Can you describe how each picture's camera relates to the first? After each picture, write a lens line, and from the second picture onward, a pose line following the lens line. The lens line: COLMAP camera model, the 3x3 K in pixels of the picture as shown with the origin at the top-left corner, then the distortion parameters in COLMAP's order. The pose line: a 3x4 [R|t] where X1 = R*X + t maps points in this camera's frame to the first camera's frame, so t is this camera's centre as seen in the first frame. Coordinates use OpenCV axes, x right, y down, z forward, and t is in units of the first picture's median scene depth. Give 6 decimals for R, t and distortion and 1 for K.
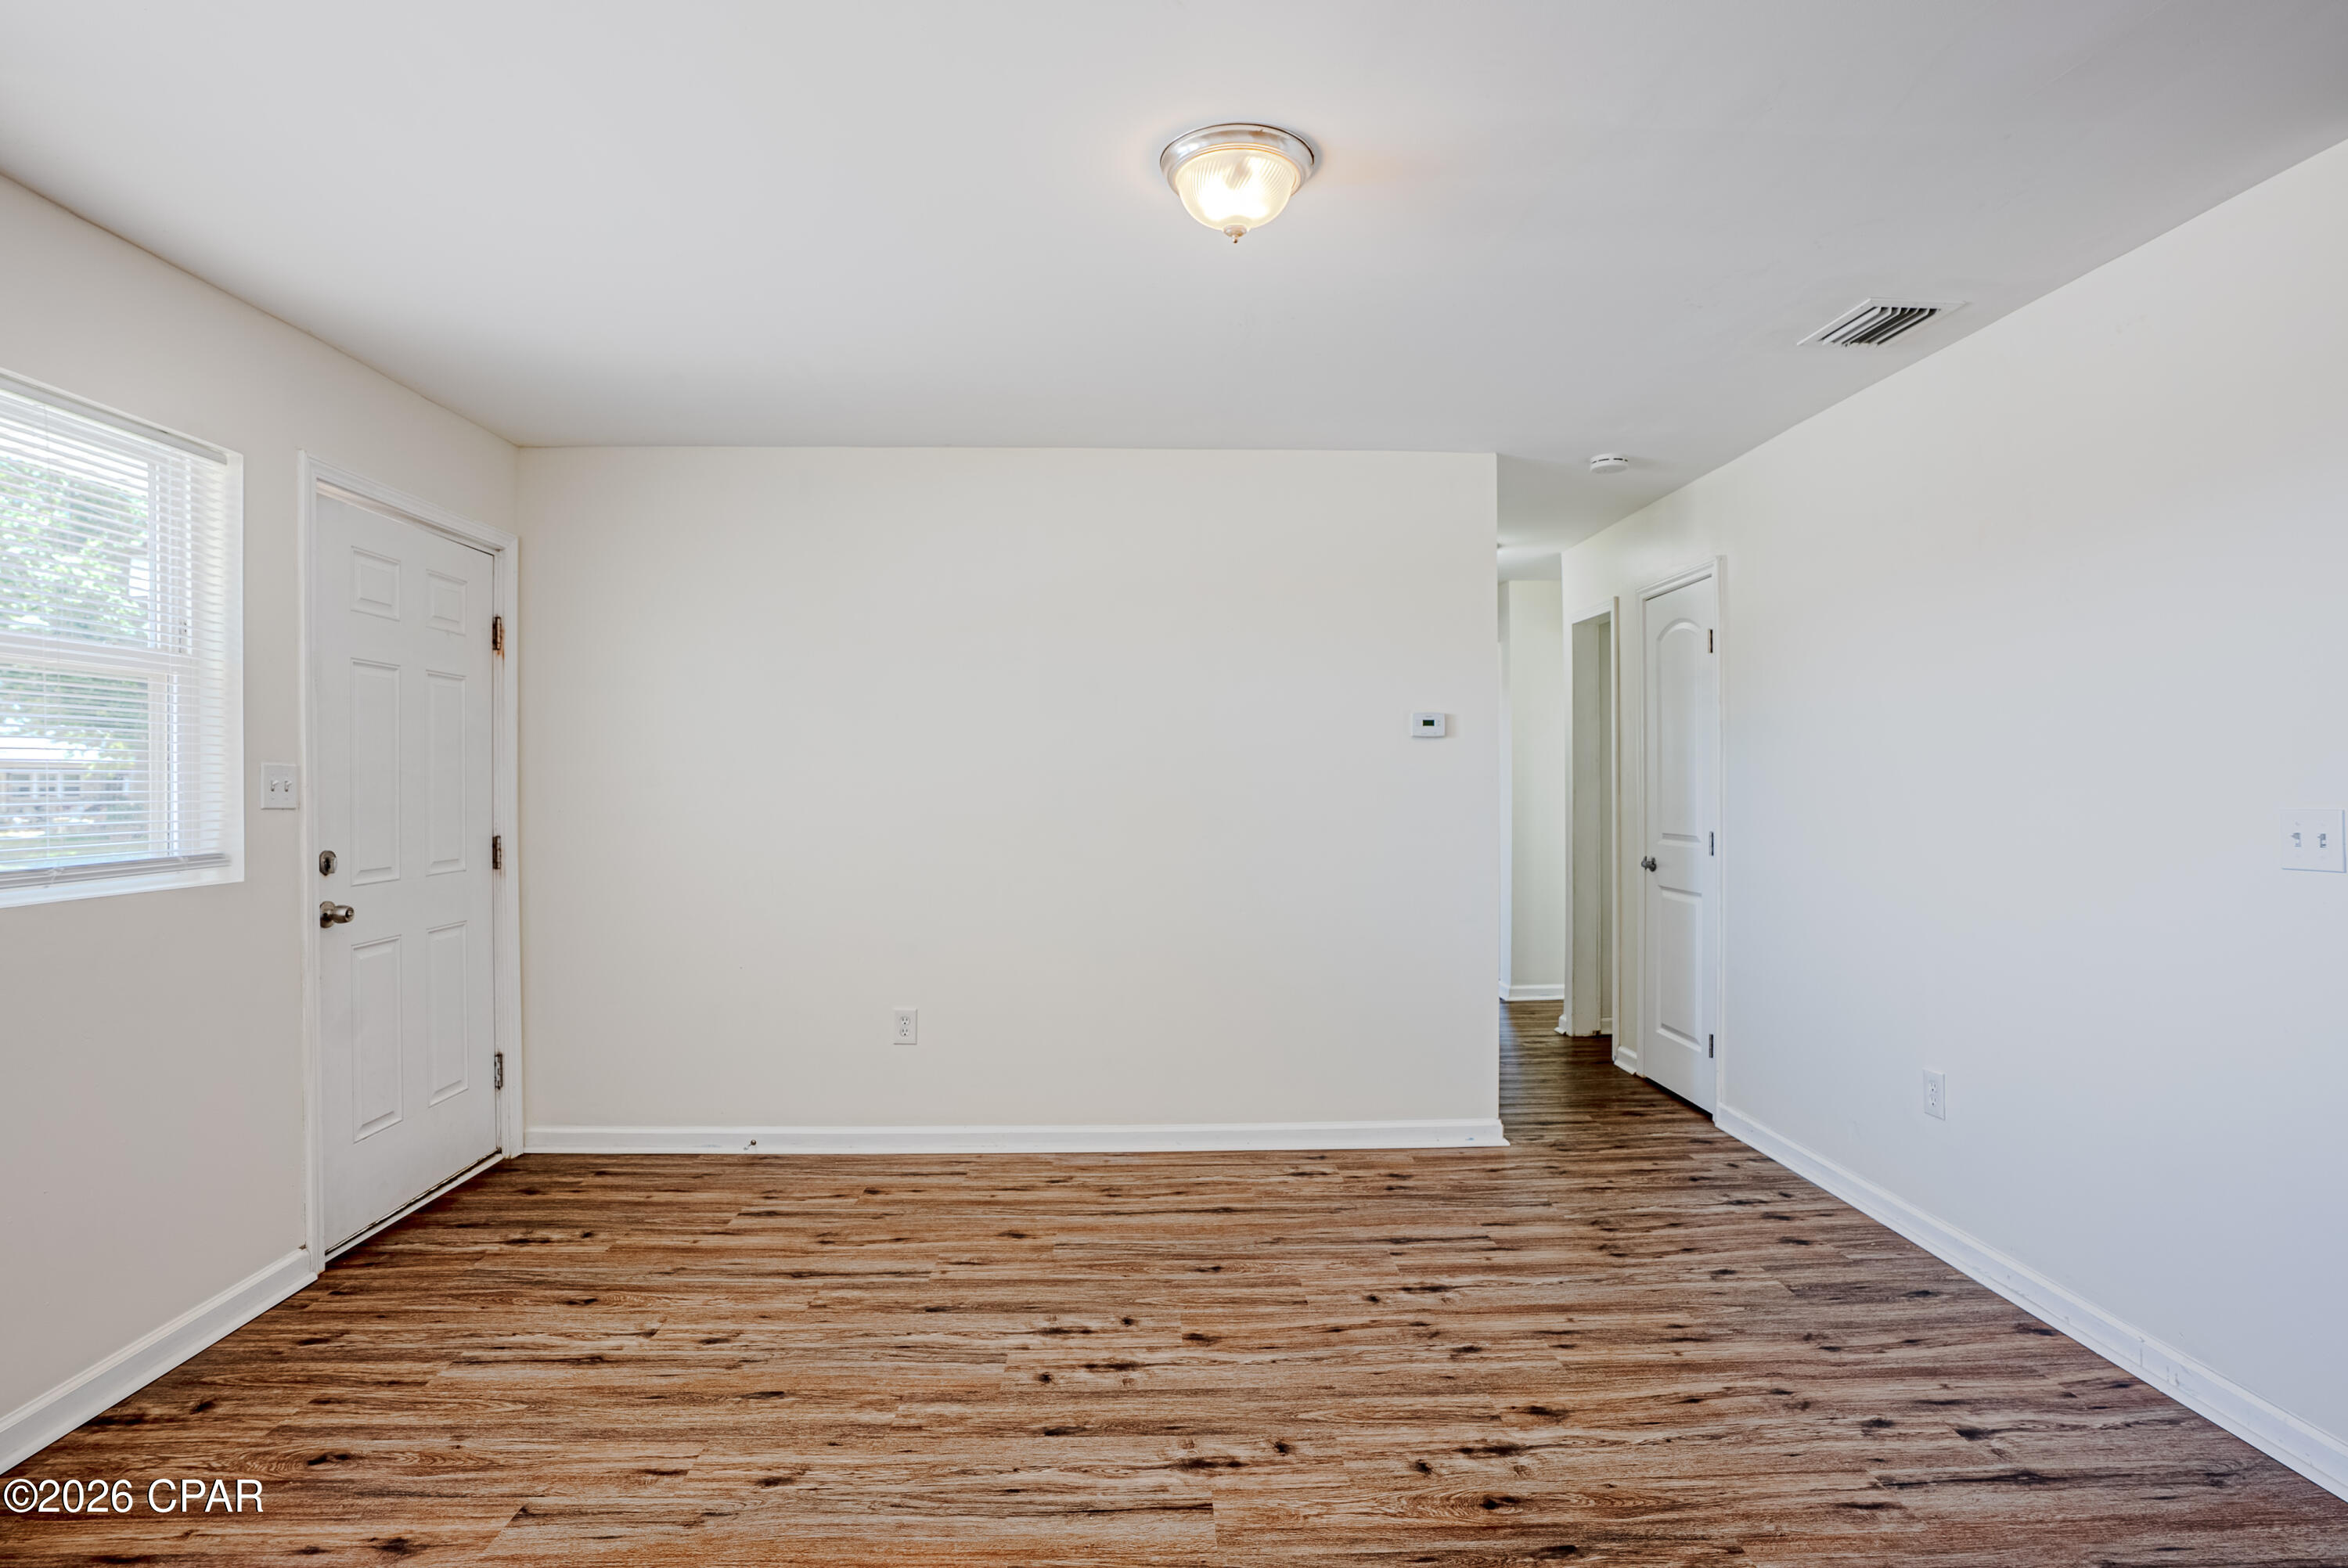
lens RADIAL K [[1163.3, 0, 1185.4], [0, 1163.3, 784.8], [0, 0, 1]] dist [-0.048493, 0.013088]
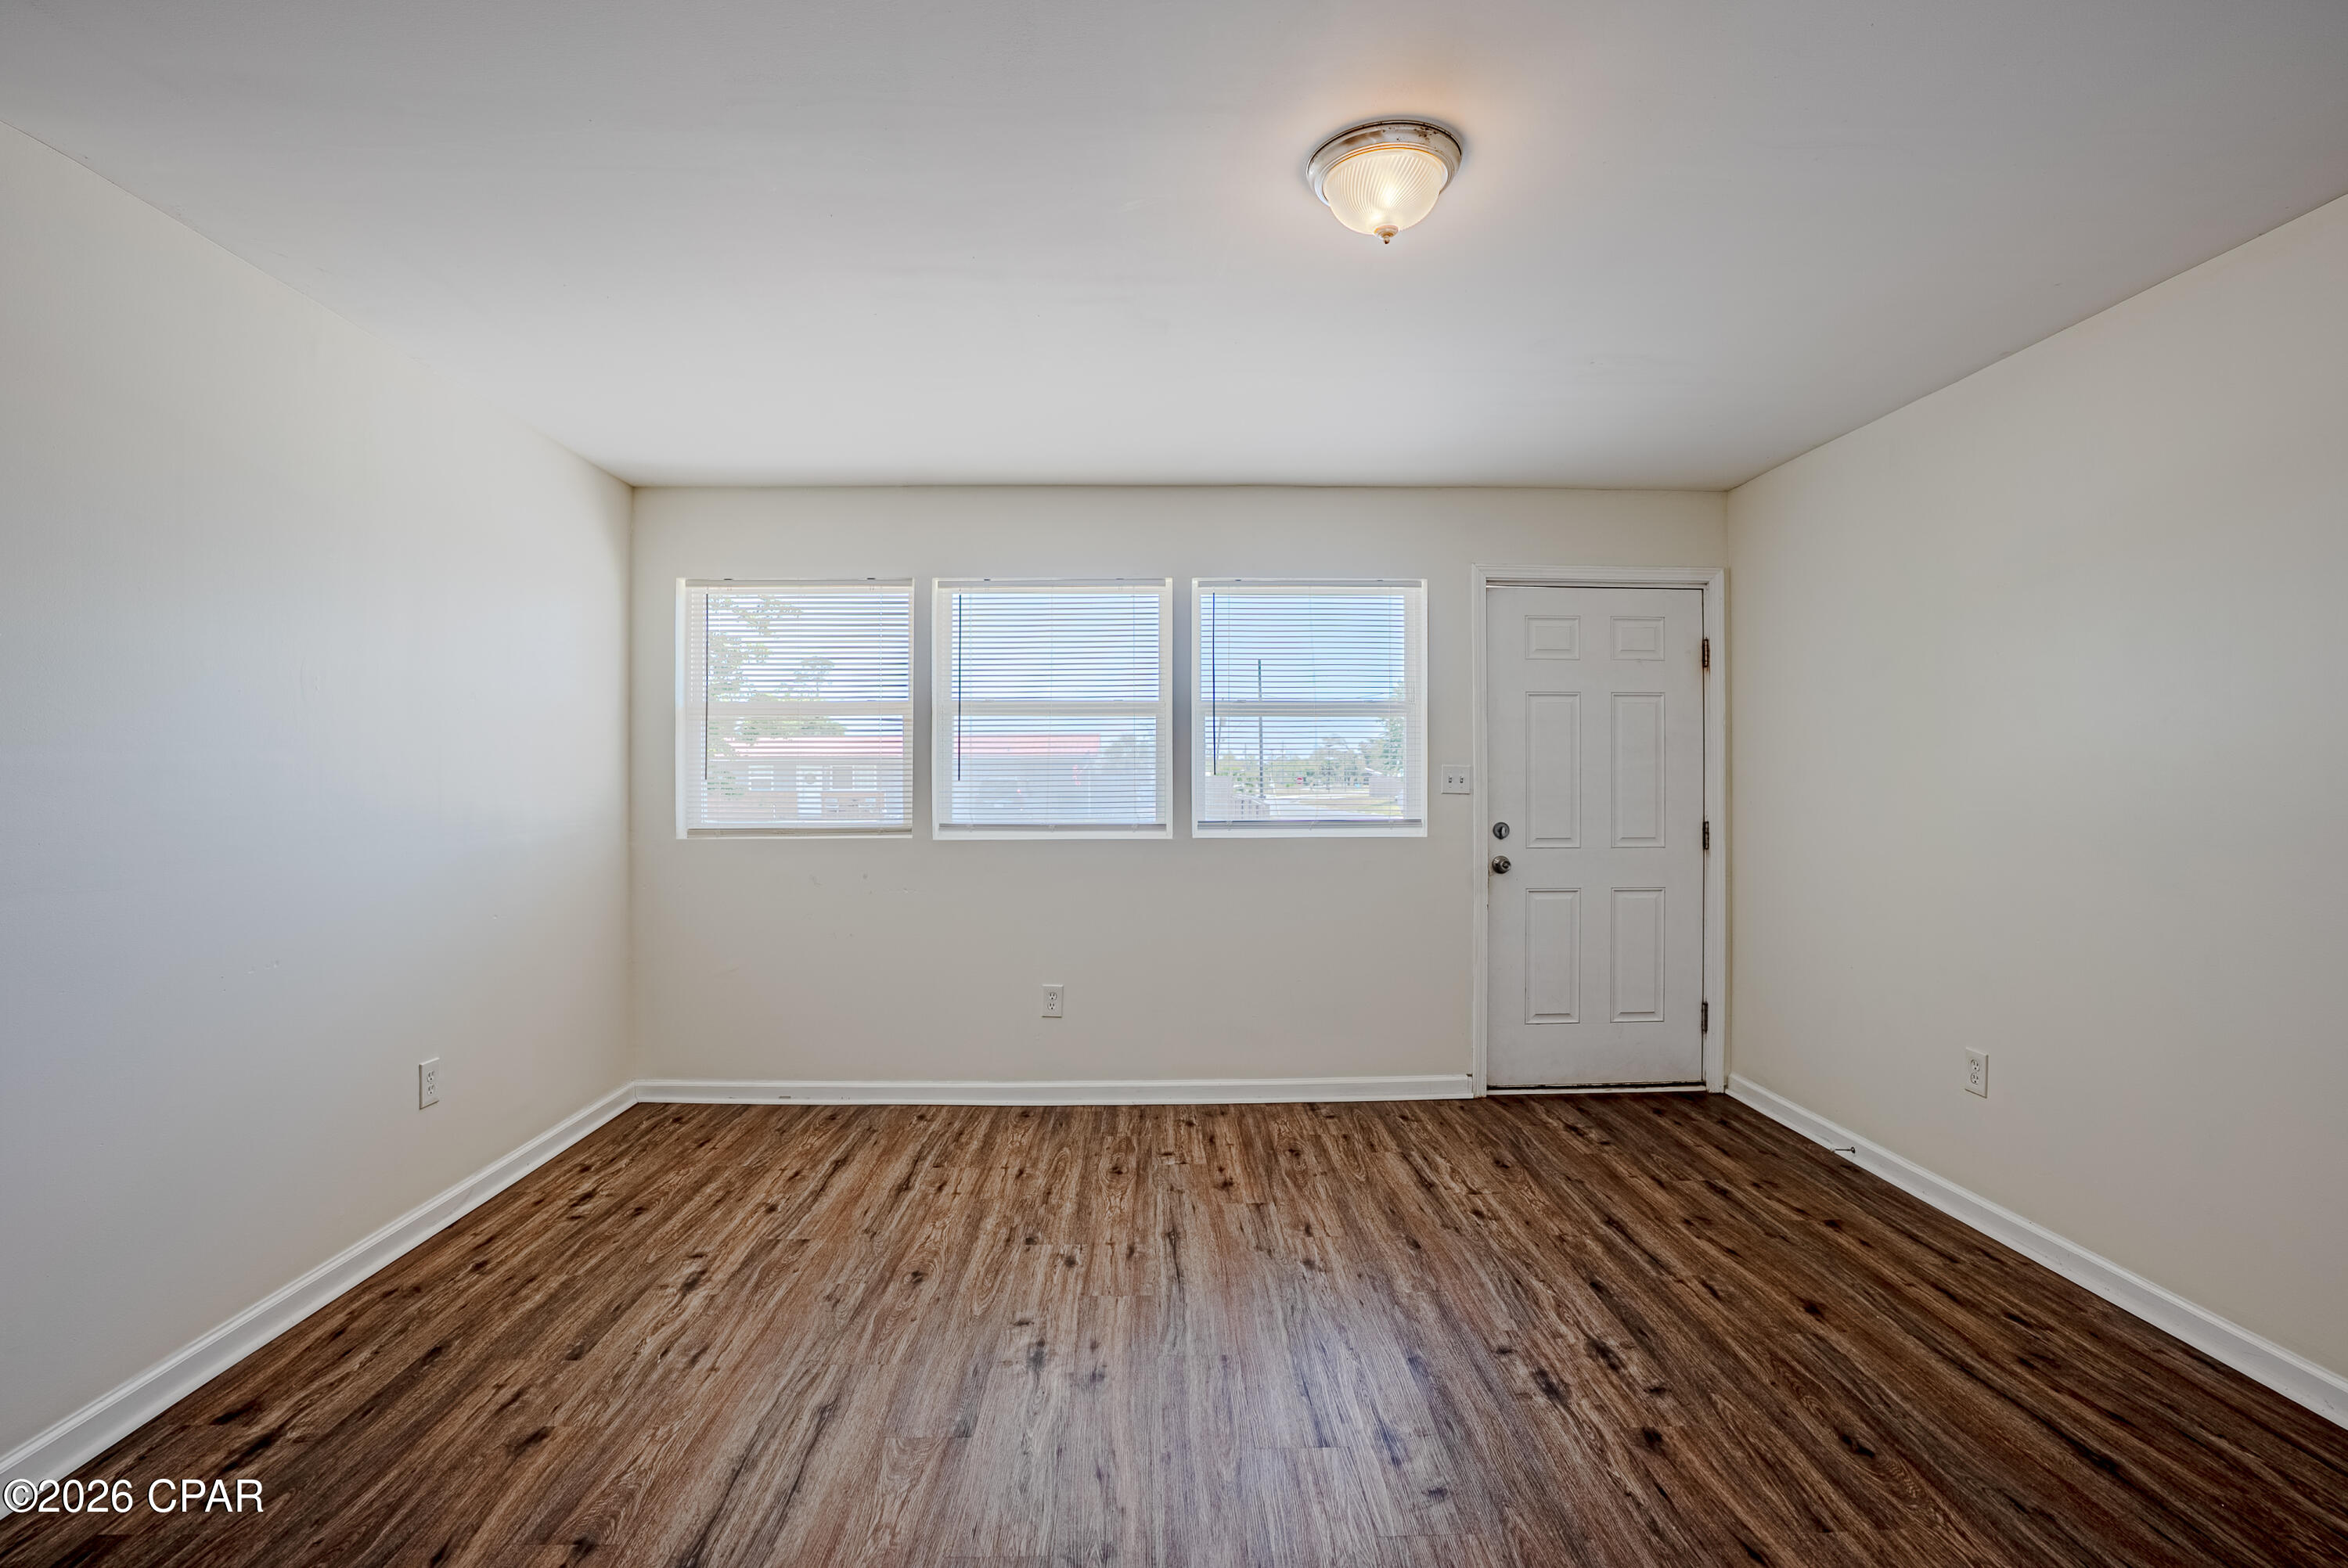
lens RADIAL K [[1103.0, 0, 1179.7], [0, 1103.0, 777.8], [0, 0, 1]] dist [-0.067375, 0.024383]
pose [[-0.010547, -0.001326, -0.999943, 0.694539], [-0.001455, 0.999998, -0.001311, 0.001054], [0.999943, 0.001441, -0.010549, 0.582833]]
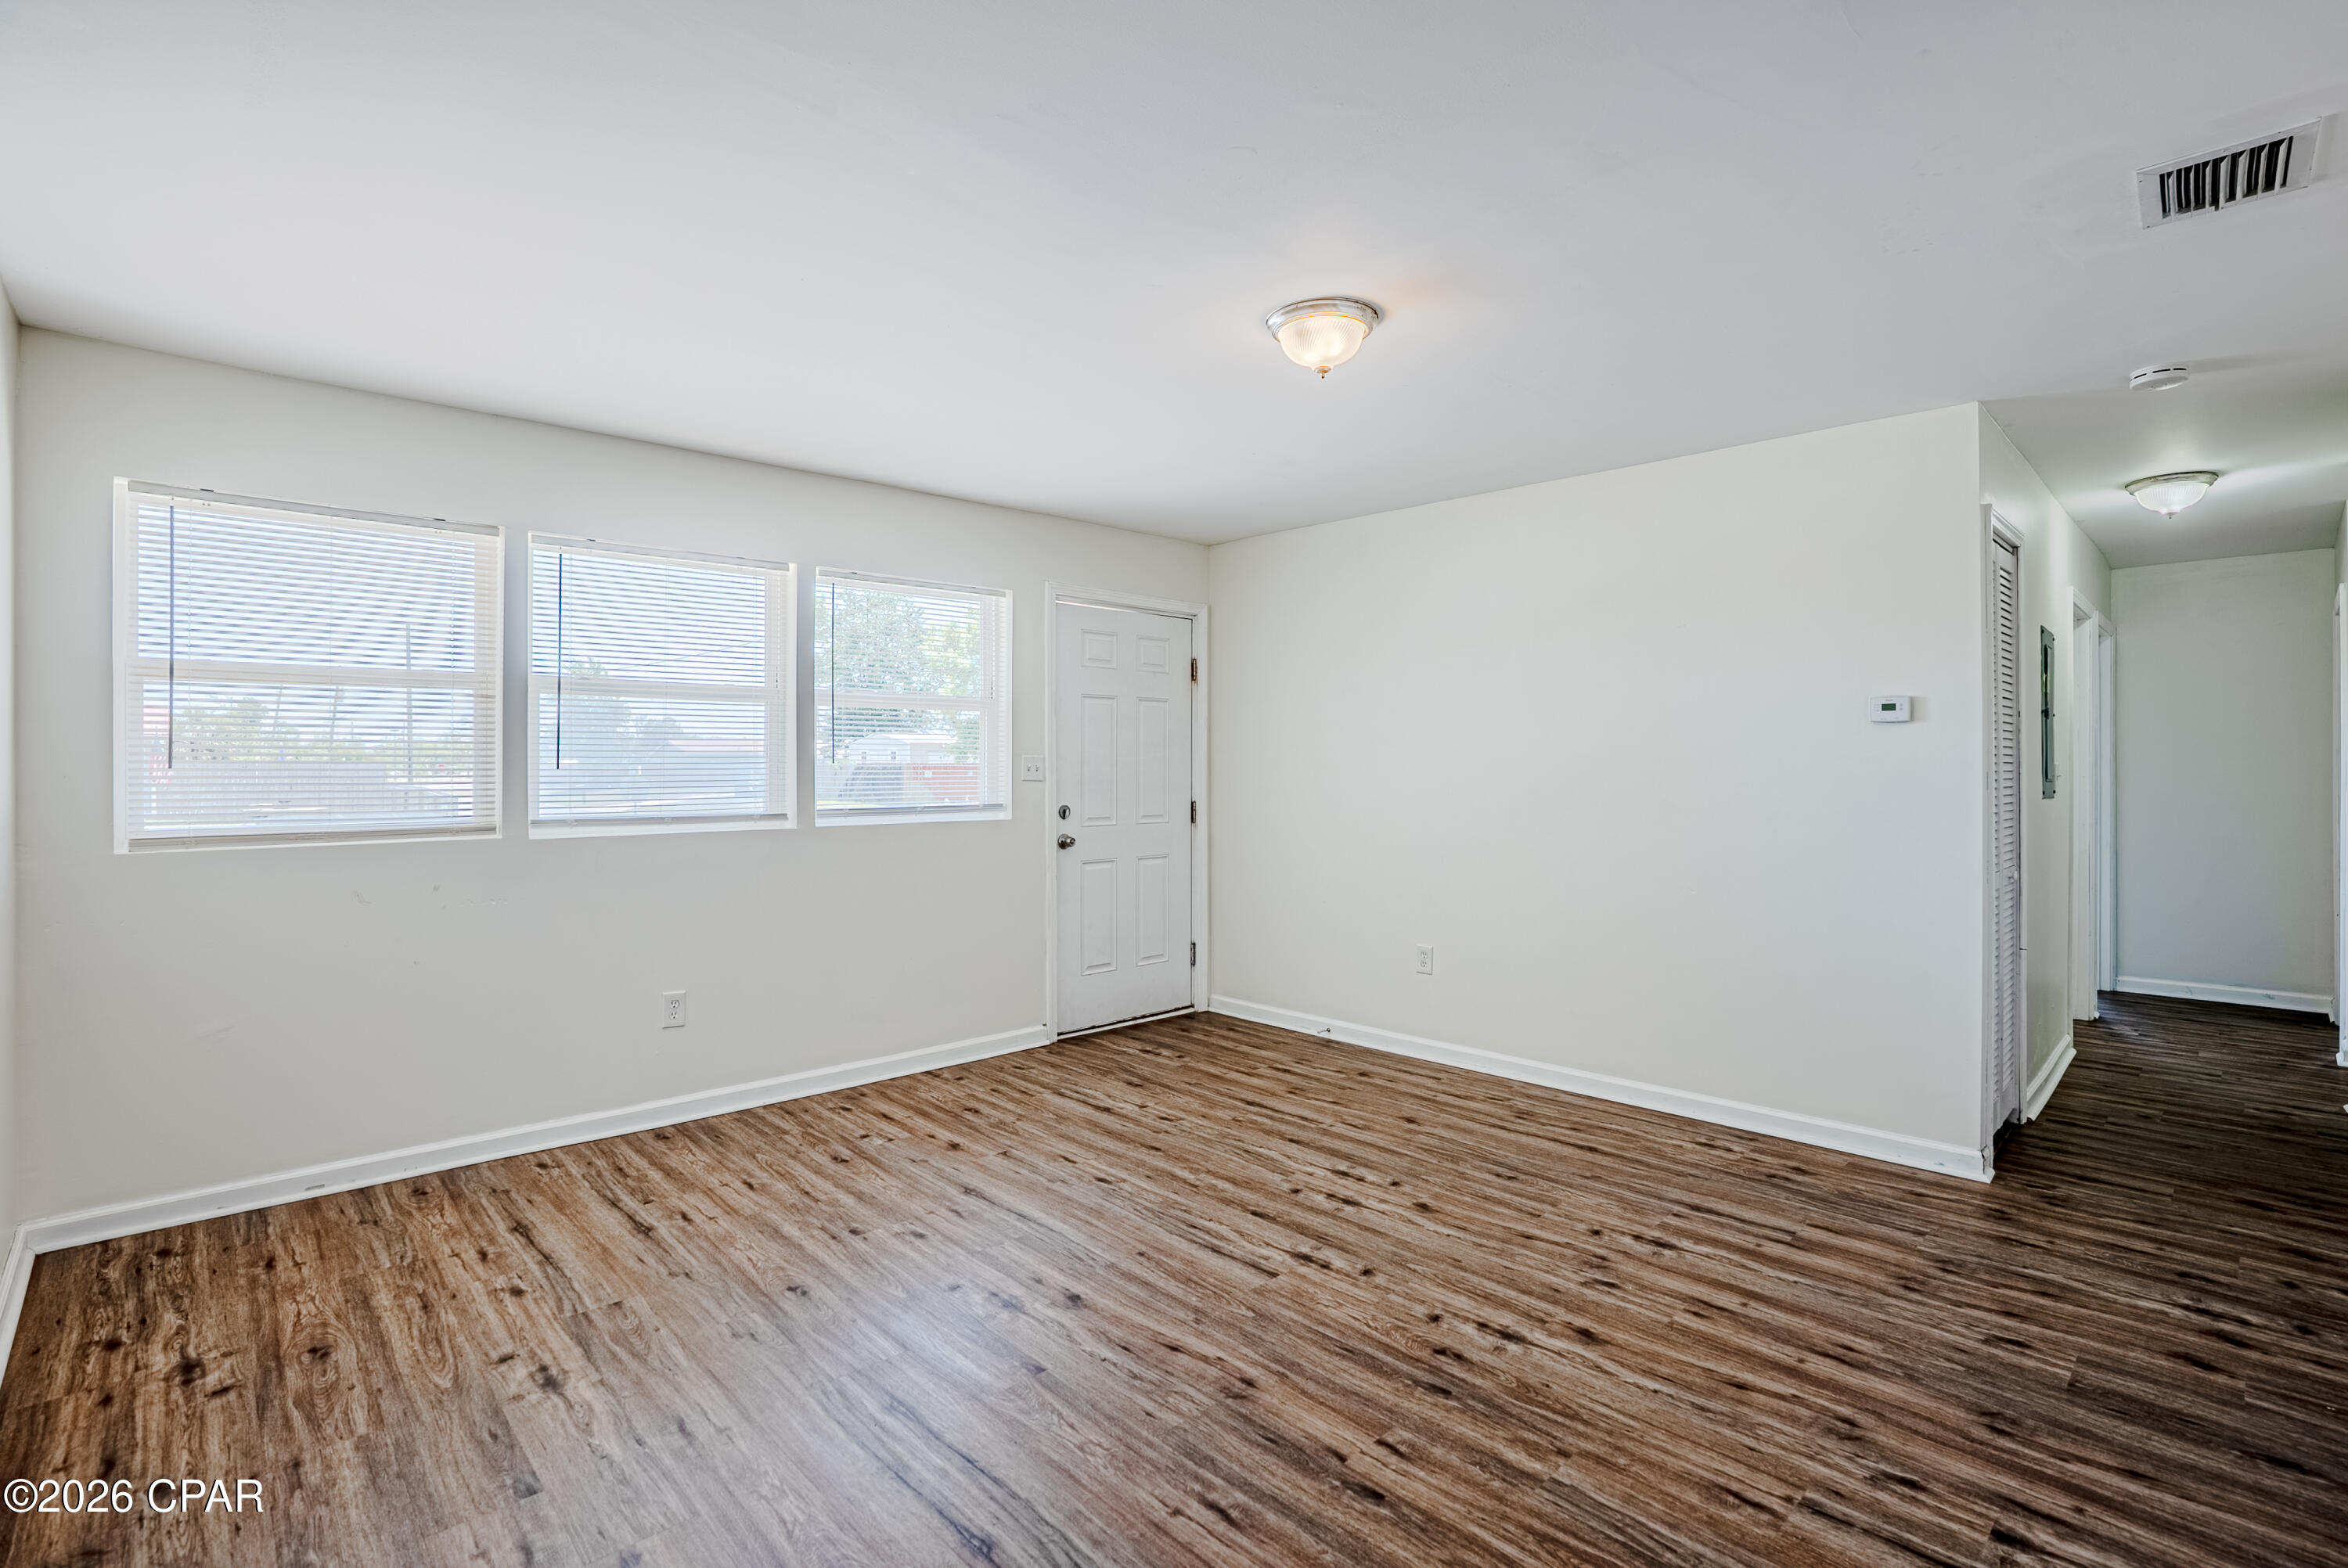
lens RADIAL K [[1103.0, 0, 1198.5], [0, 1103.0, 768.9], [0, 0, 1]] dist [-0.067375, 0.024383]
pose [[0.670821, 0.005139, -0.741601, 0.641574], [-0.004604, 0.999986, 0.002766, -0.003838], [0.741605, 0.001559, 0.670835, 0.009111]]
